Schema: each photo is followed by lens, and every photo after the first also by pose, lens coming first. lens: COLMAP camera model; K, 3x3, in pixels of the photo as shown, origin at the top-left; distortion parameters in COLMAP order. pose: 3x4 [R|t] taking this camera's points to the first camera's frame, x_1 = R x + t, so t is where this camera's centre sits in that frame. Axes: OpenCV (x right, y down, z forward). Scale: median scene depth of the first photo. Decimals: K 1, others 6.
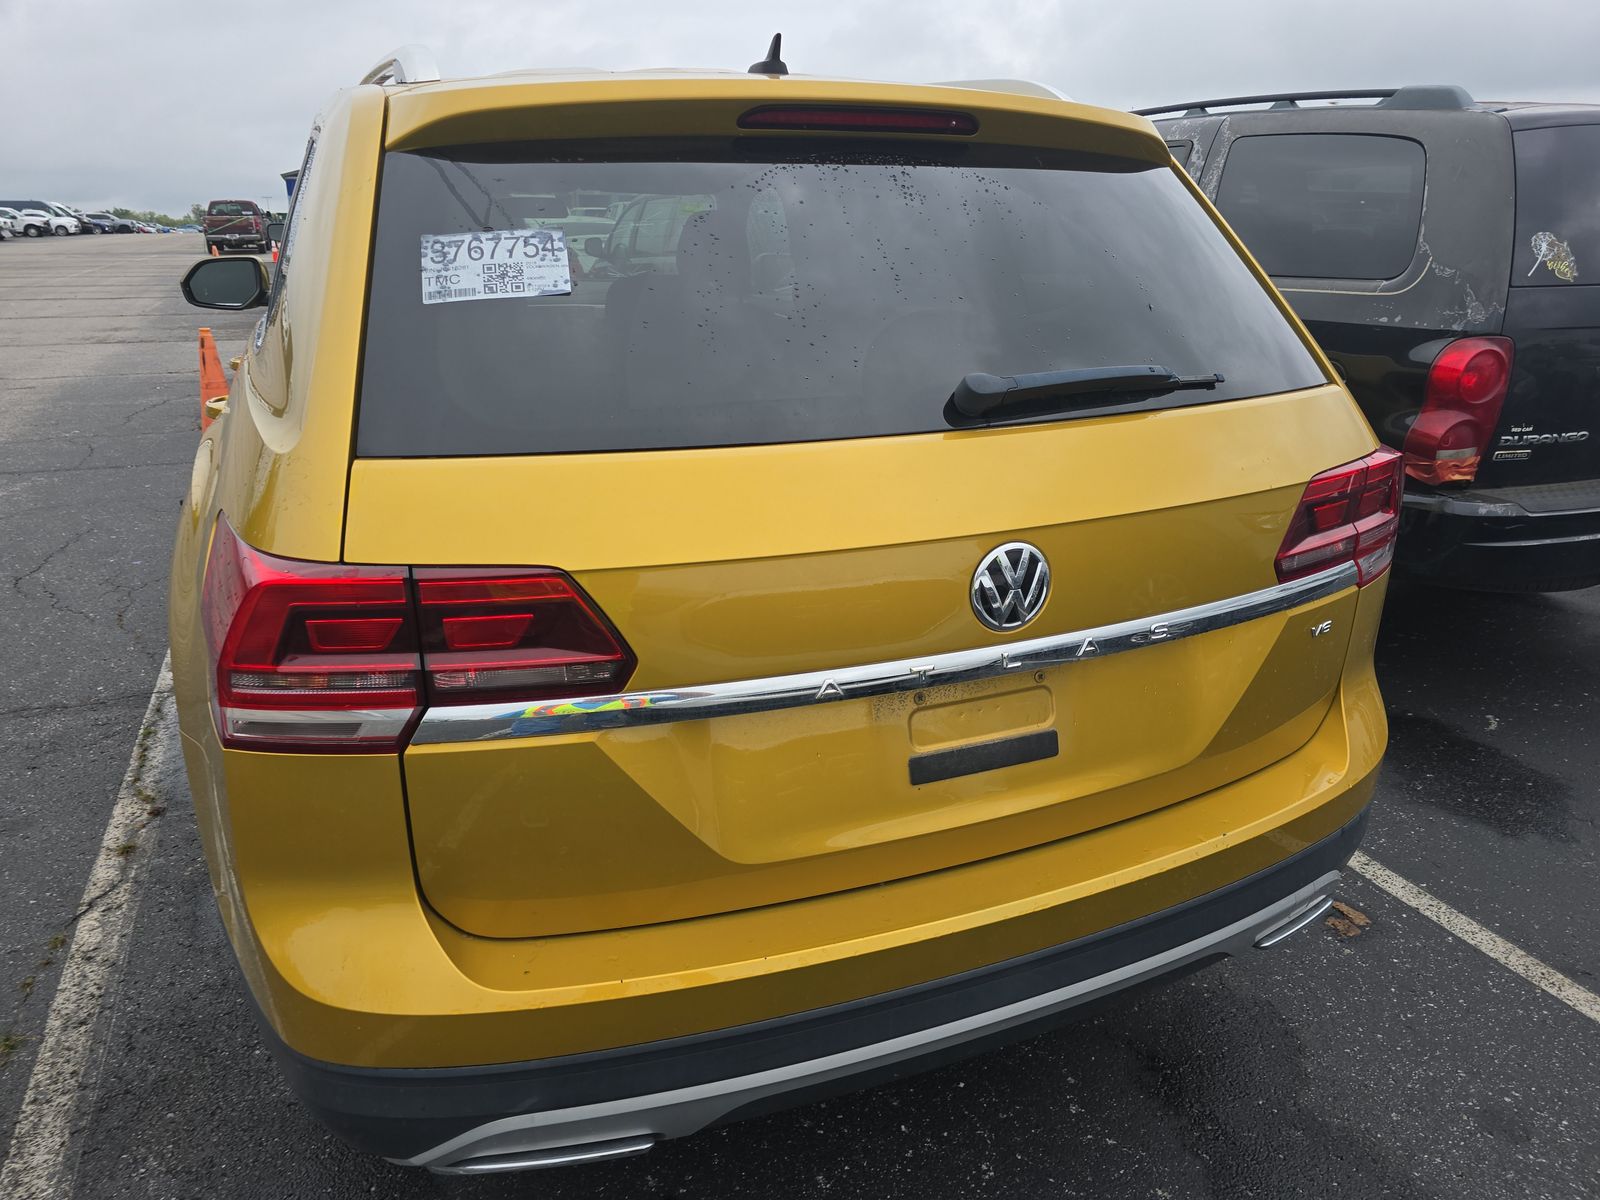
lens RADIAL K [[1070.3, 0, 811.8], [0, 1070.3, 595.1], [0, 0, 1]] dist [0.055198, -0.041875]
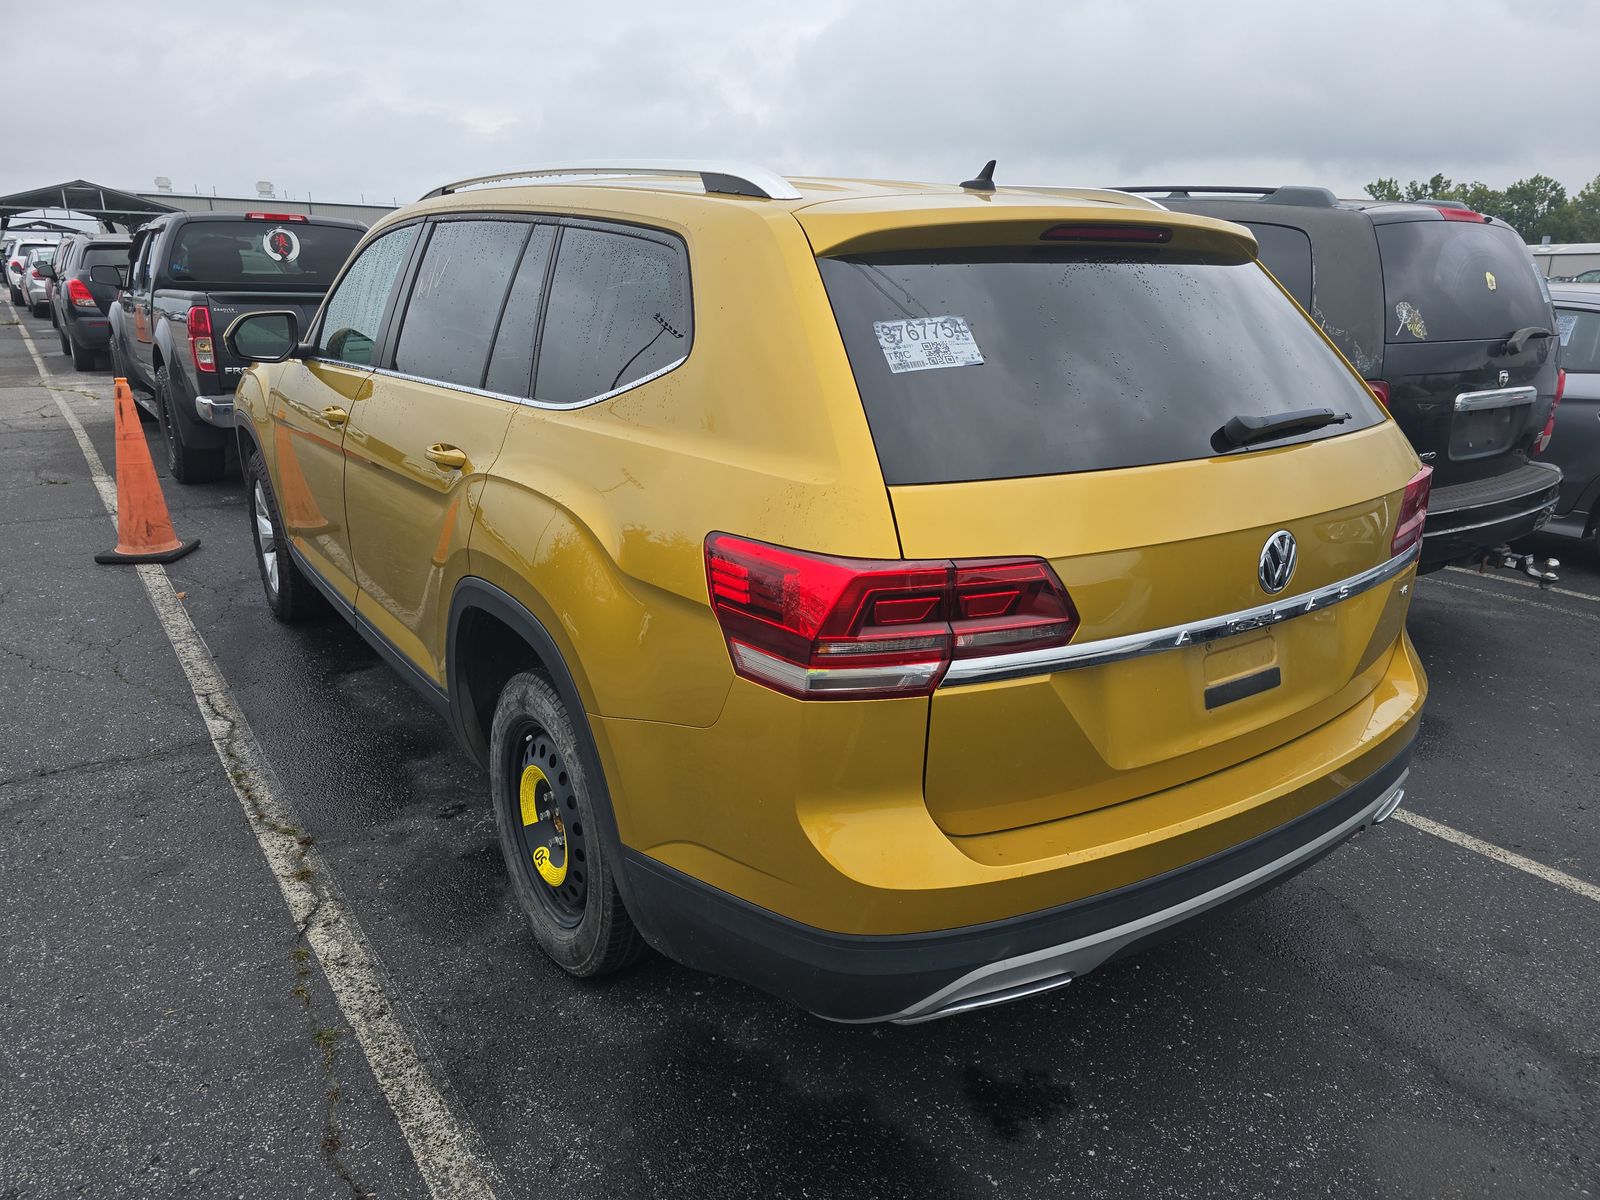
lens RADIAL K [[1070.3, 0, 811.8], [0, 1070.3, 595.1], [0, 0, 1]] dist [0.055198, -0.041875]
pose [[0.977536, -0.048194, 0.205187, -0.687512], [0.055418, 0.998024, -0.029605, 0.042242], [-0.203355, 0.040311, 0.978275, -0.272342]]
